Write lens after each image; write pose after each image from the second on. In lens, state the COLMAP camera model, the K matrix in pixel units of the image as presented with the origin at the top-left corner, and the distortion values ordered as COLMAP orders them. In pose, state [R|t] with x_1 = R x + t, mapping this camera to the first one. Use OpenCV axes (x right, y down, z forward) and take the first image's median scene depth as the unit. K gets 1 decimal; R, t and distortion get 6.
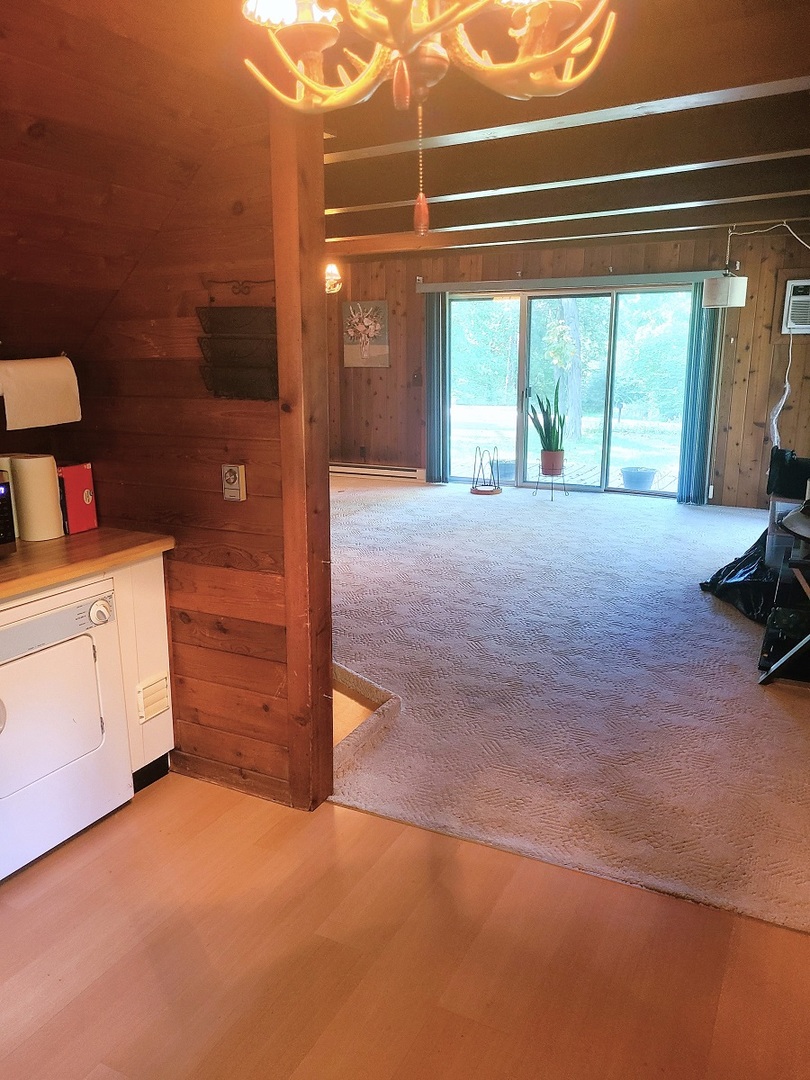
lens RADIAL K [[815.4, 0, 405.0], [0, 815.4, 540.0], [0, 0, 1]] dist [0.054759, 0.001768]
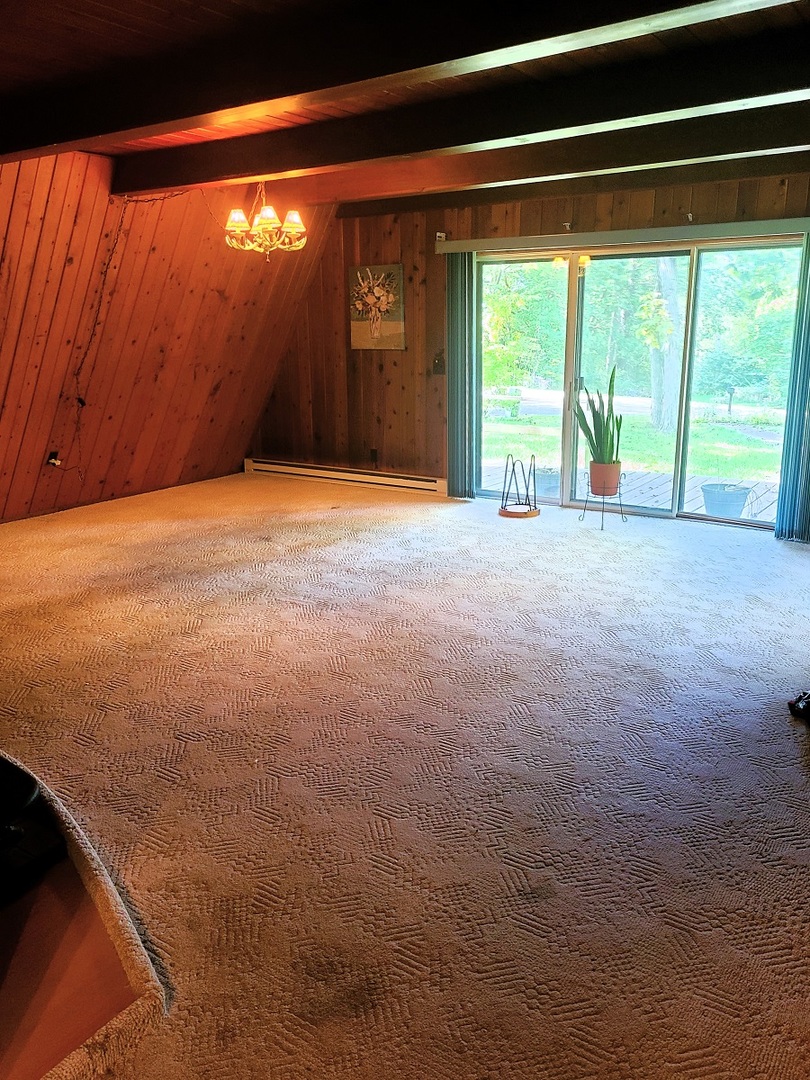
lens RADIAL K [[853.7, 0, 413.7], [0, 853.7, 540.1], [0, 0, 1]] dist [0.045669, -0.006178]
pose [[0.994618, 0.025940, -0.100309, 0.083918], [-0.024401, 0.999565, 0.016540, -0.045571], [0.100694, -0.014003, 0.994819, 0.194446]]
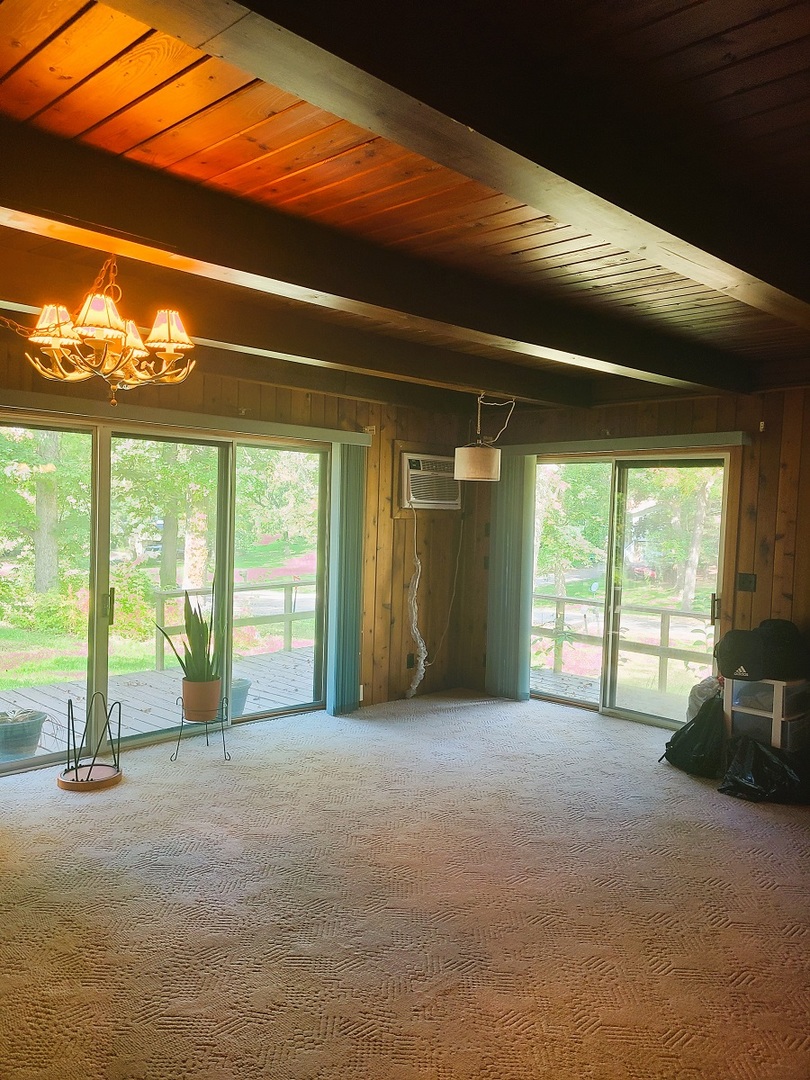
lens RADIAL K [[800.1, 0, 405.0], [0, 800.1, 540.0], [0, 0, 1]] dist [-0.040397, -0.001338]
pose [[0.311982, -0.015506, 0.949962, -0.332460], [0.197851, 0.979007, -0.048997, -0.147258], [-0.929259, 0.203237, 0.308500, 0.632194]]
